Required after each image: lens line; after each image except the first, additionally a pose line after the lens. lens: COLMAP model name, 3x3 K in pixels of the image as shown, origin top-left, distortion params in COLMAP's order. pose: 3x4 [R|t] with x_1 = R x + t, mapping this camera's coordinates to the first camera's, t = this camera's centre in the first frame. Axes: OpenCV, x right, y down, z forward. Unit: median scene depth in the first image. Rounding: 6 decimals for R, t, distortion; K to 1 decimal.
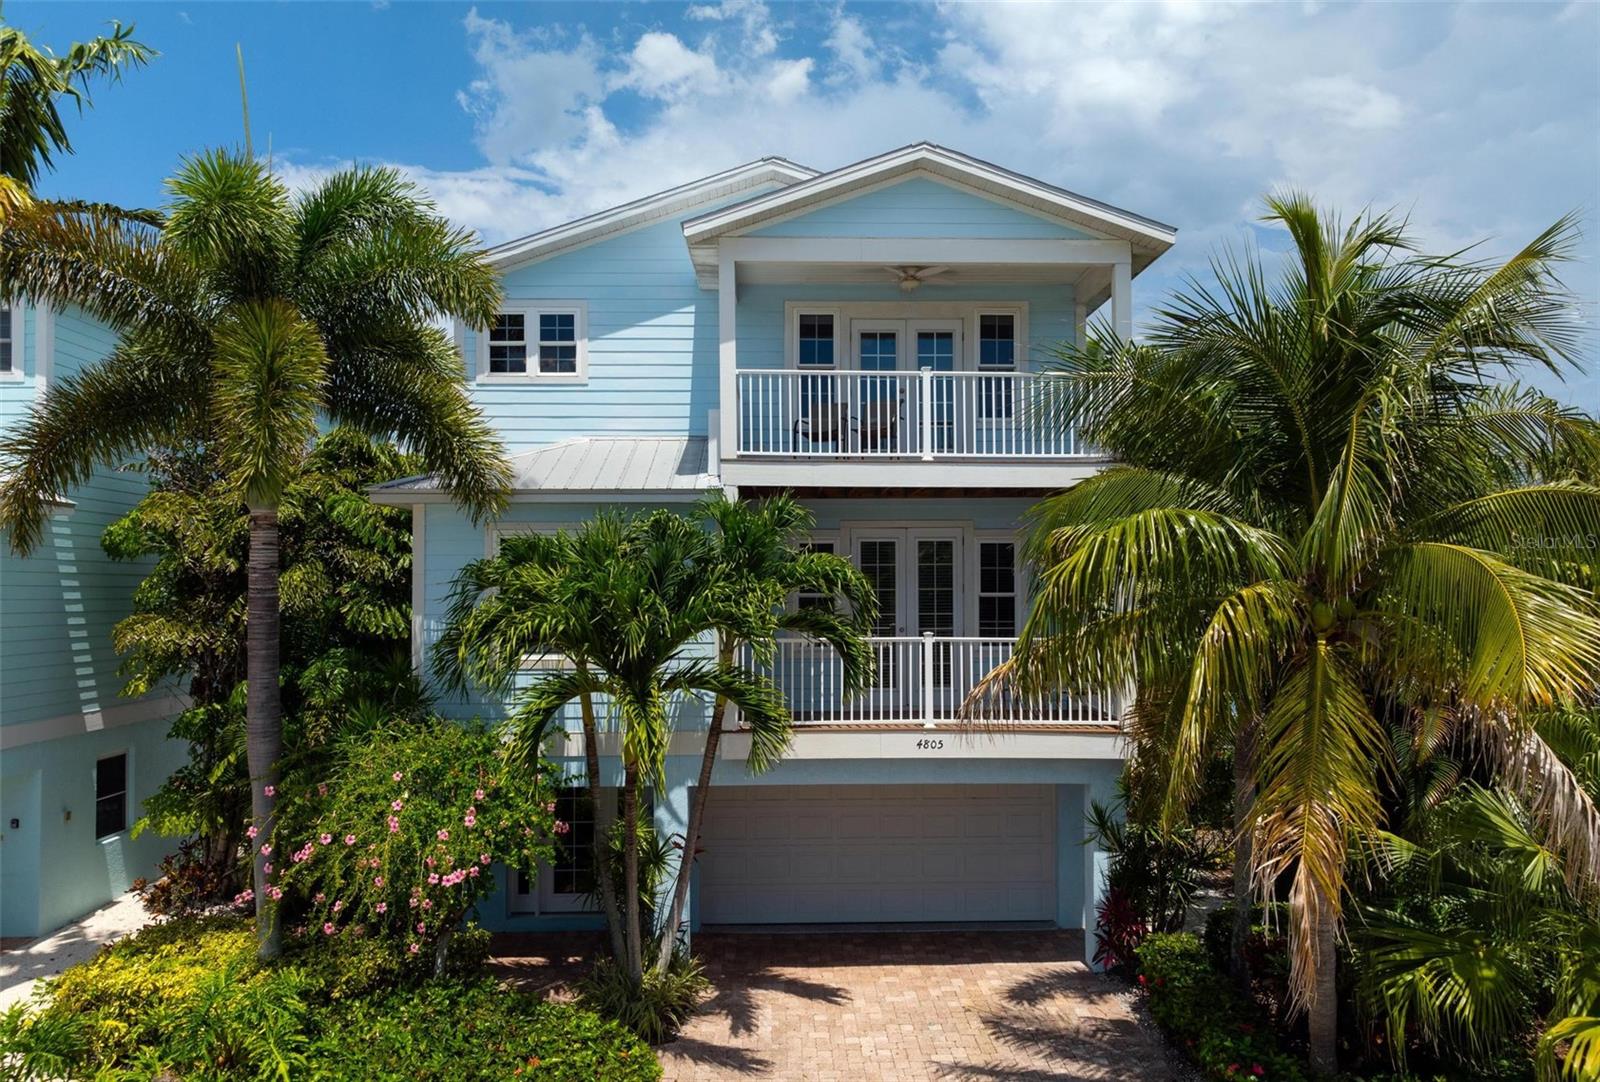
lens RADIAL K [[1165.9, 0, 800.0], [0, 1165.9, 541.0], [0, 0, 1]] dist [-0.004298, 0.006759]
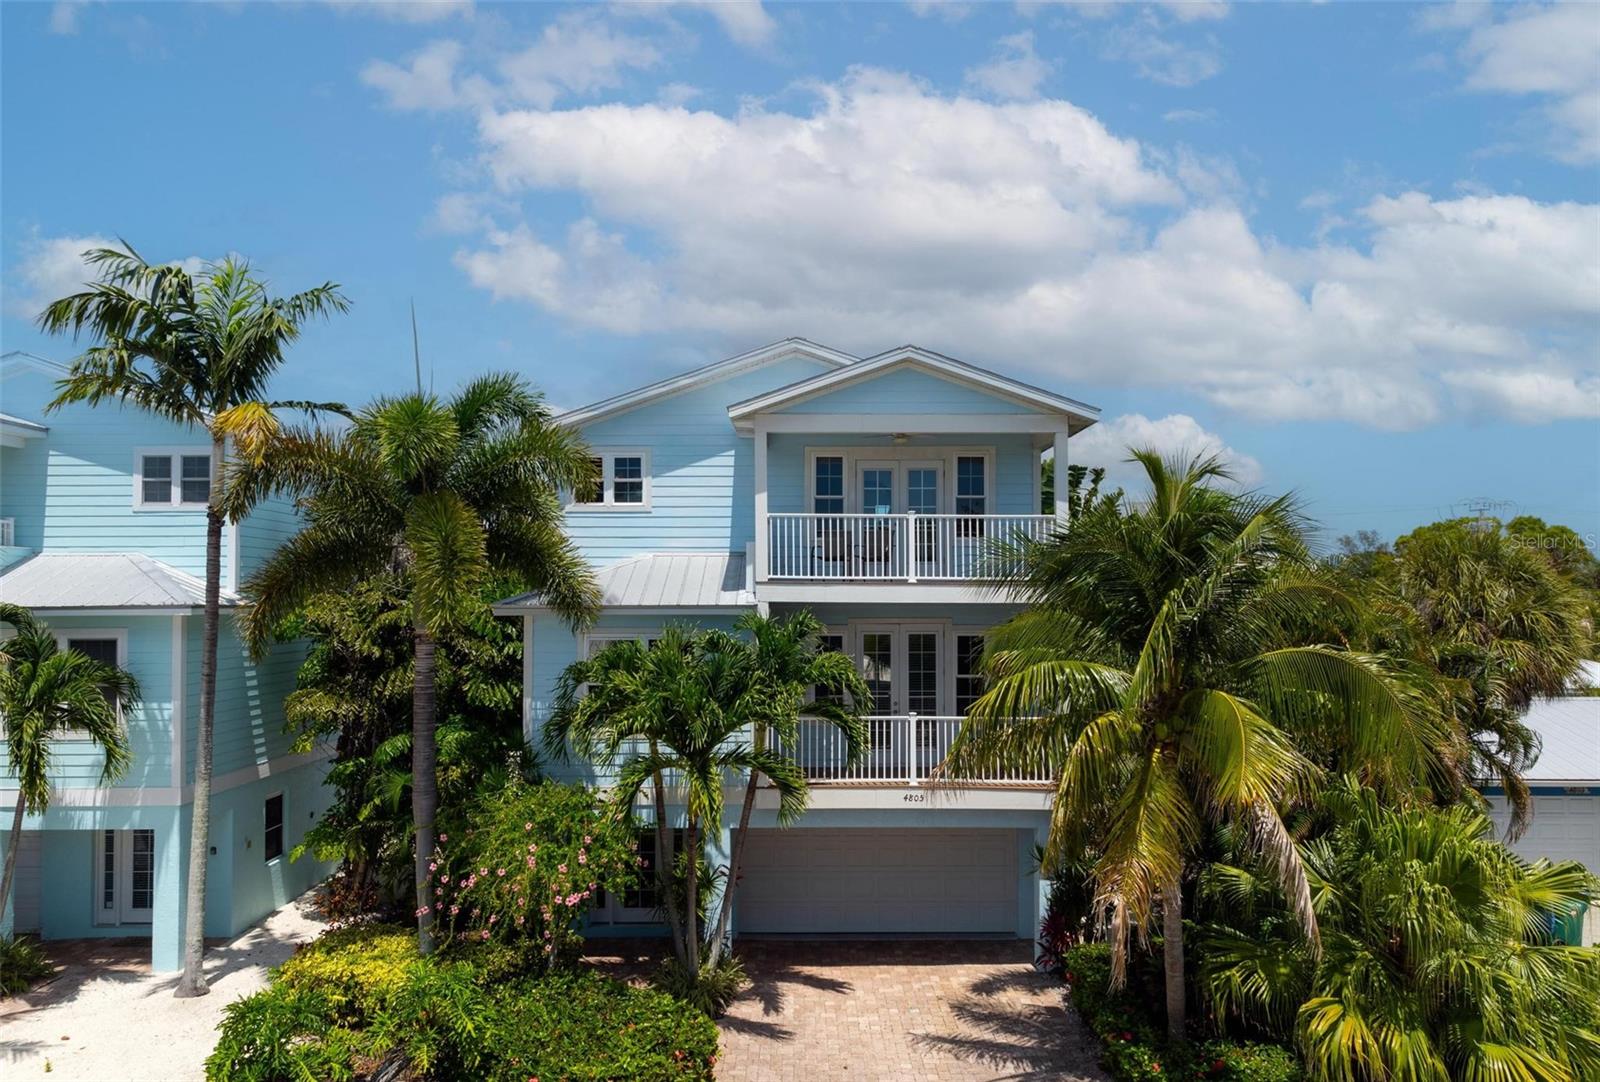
lens RADIAL K [[1118.1, 0, 799.3], [0, 1118.1, 562.1], [0, 0, 1]] dist [0.003979, -0.007919]
pose [[0.999814, 0.001756, -0.019231, 0.005883], [-0.001809, 0.999994, -0.002783, -0.091408], [0.019226, 0.002817, 0.999811, -0.278083]]
